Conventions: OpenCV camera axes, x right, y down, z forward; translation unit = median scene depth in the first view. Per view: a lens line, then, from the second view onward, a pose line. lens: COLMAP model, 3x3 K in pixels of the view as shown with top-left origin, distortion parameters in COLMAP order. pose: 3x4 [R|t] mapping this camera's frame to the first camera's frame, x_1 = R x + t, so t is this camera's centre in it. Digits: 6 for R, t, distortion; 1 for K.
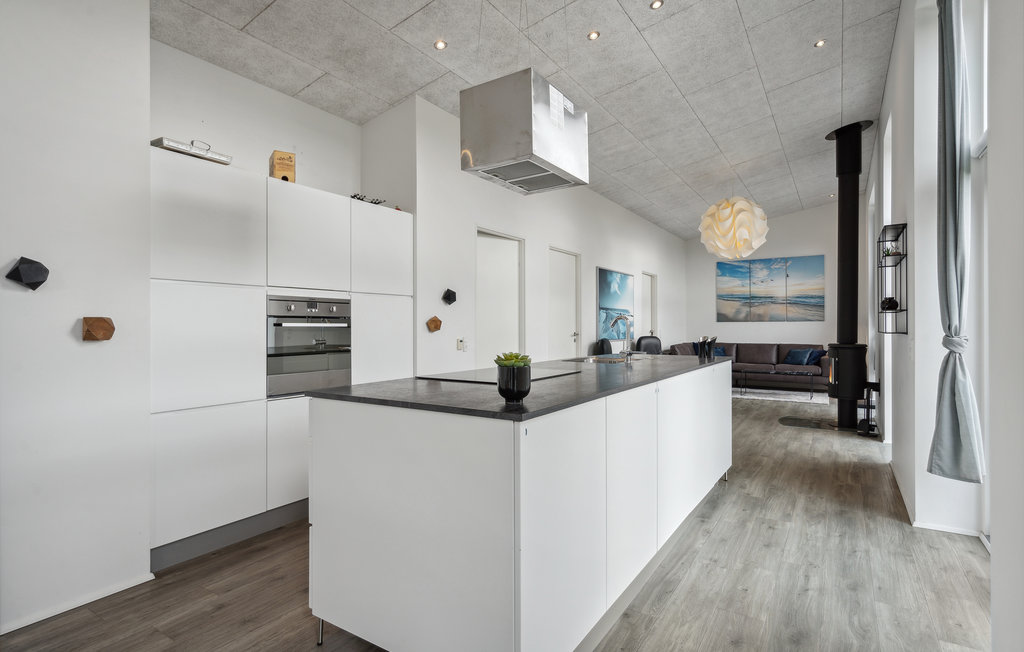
lens RADIAL K [[513.2, 0, 512.0], [0, 513.2, 326.0], [0, 0, 1]] dist [-0.000651, 0.000341]
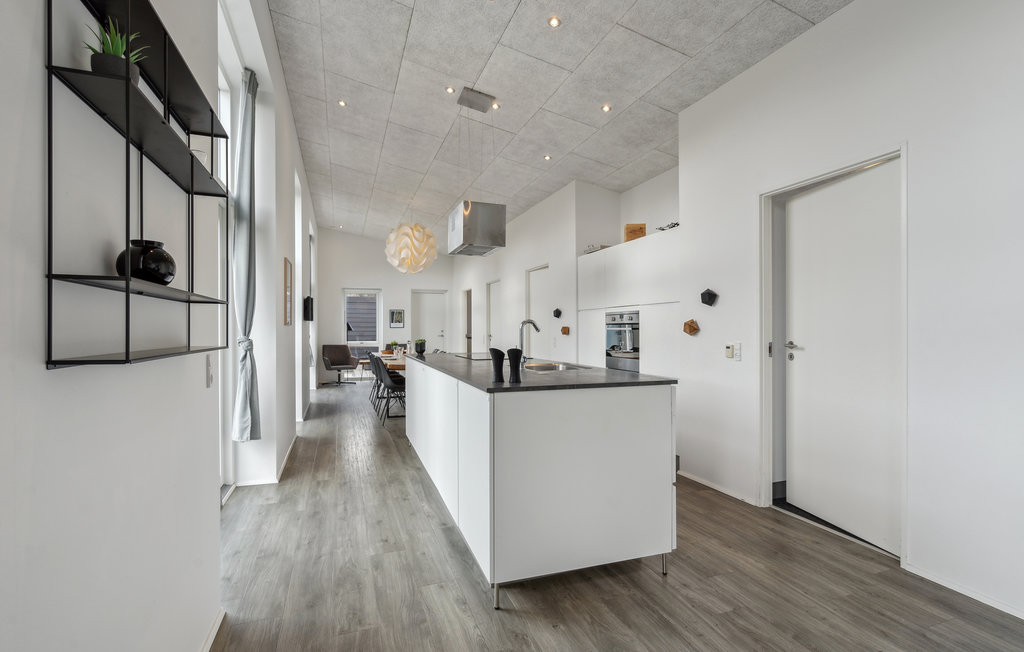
lens RADIAL K [[478.3, 0, 512.0], [0, 478.3, 326.0], [0, 0, 1]] dist [0.000838, 0.000033]
pose [[-0.611094, -0.000345, -0.791558, 0.789177], [0.004351, 0.999983, -0.003795, -0.006156], [0.791546, -0.005762, -0.611083, 1.281205]]
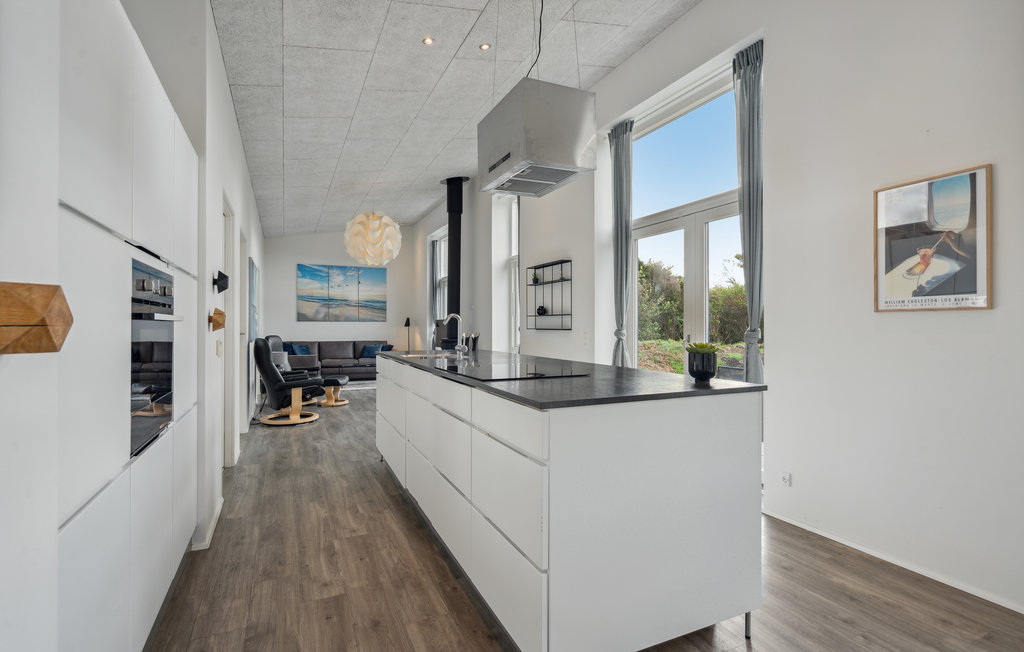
lens RADIAL K [[478.3, 0, 512.0], [0, 478.3, 326.0], [0, 0, 1]] dist [0.000838, 0.000033]
pose [[0.531042, 0.001107, 0.847345, -0.489746], [-0.000201, 0.999999, -0.001180, 0.005710], [-0.847345, 0.000456, 0.531042, 0.303562]]
